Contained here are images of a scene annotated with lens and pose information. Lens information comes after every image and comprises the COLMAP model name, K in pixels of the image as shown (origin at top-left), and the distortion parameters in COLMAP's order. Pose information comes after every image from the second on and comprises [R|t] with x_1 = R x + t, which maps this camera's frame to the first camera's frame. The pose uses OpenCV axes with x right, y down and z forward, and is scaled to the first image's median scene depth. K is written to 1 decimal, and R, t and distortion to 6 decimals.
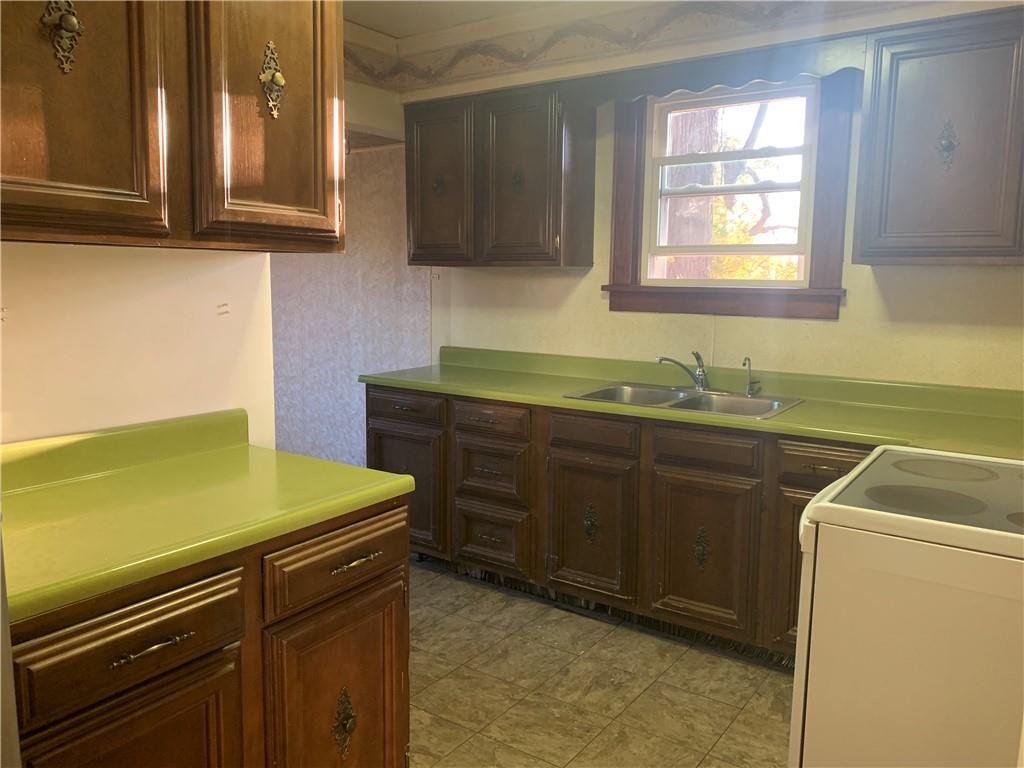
lens RADIAL K [[771.0, 0, 514.7], [0, 771.0, 382.3], [0, 0, 1]] dist [0.052162, -0.051704]
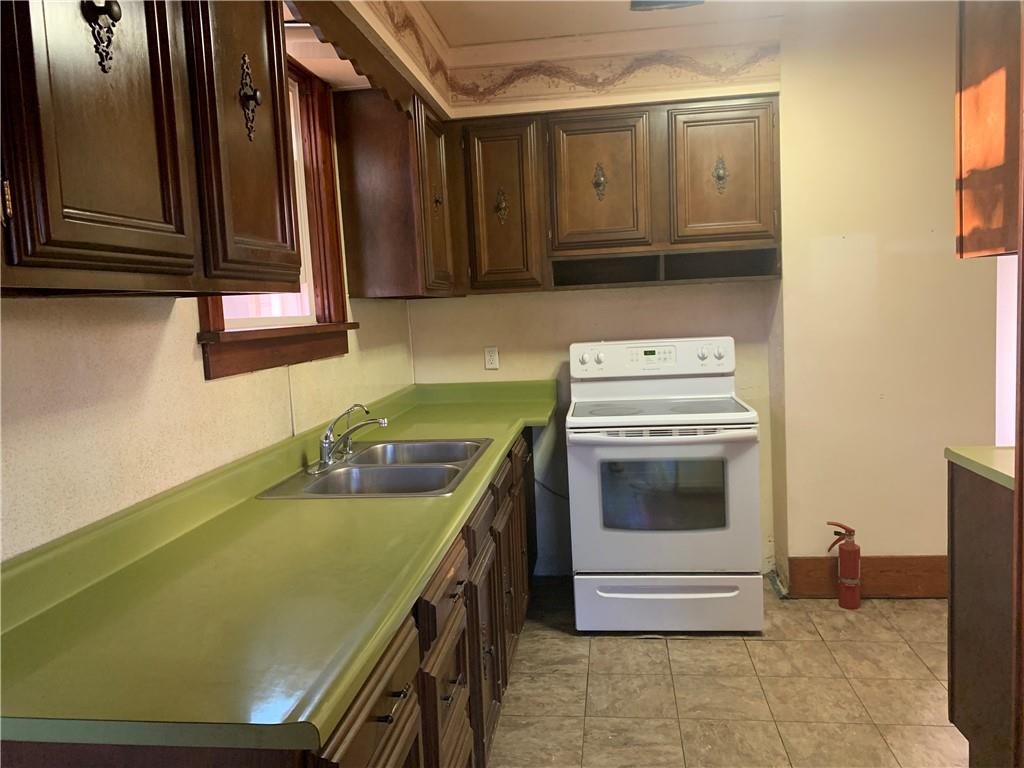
lens RADIAL K [[771.0, 0, 514.7], [0, 771.0, 382.3], [0, 0, 1]] dist [0.052162, -0.051704]
pose [[-0.452739, -0.075726, 0.888422, -0.595518], [0.161913, 0.972839, 0.165432, -0.192203], [-0.876819, 0.218744, -0.428181, 1.368476]]
